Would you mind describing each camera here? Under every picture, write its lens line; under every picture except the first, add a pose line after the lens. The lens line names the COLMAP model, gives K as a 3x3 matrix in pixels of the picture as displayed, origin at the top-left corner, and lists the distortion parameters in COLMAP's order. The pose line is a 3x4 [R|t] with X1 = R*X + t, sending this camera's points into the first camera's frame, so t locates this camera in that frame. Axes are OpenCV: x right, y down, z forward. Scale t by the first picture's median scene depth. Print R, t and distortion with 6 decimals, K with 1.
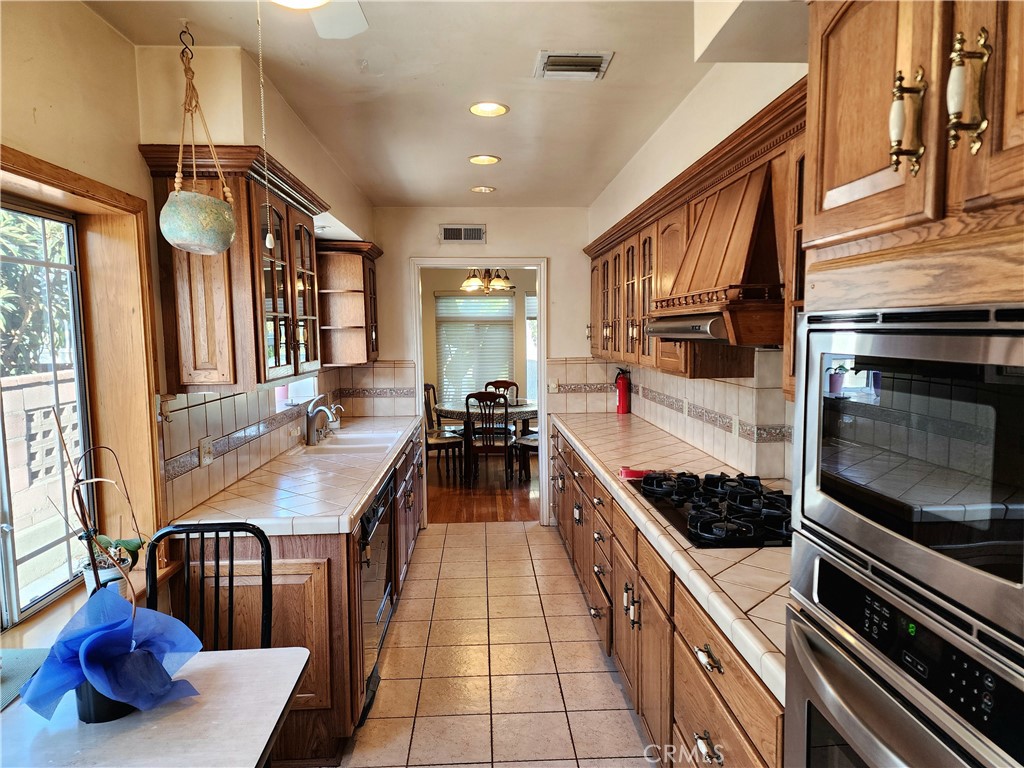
lens RADIAL K [[676.6, 0, 510.5], [0, 676.6, 383.9], [0, 0, 1]] dist [0.057669, -0.002821]
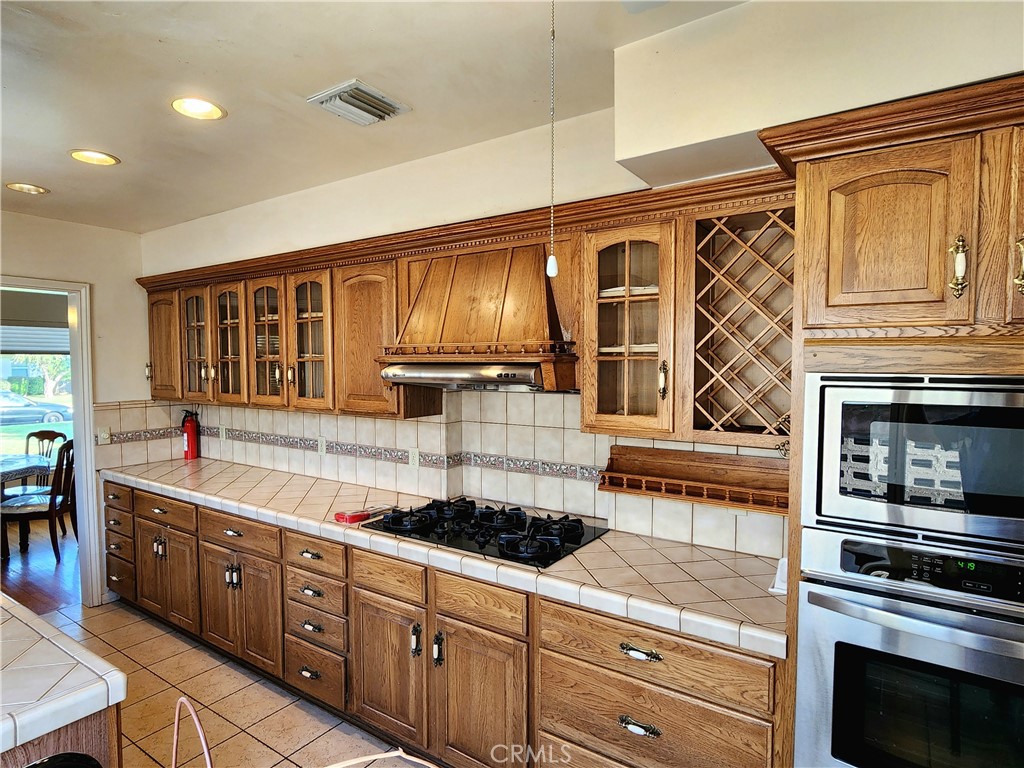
lens RADIAL K [[566.3, 0, 511.0], [0, 566.3, 389.2], [0, 0, 1]] dist [-0.011351, 0.004219]
pose [[0.604593, -0.027046, 0.796075, -0.310814], [0.056635, 0.998354, -0.009095, -0.033273], [-0.794519, 0.050584, 0.605129, 0.275502]]
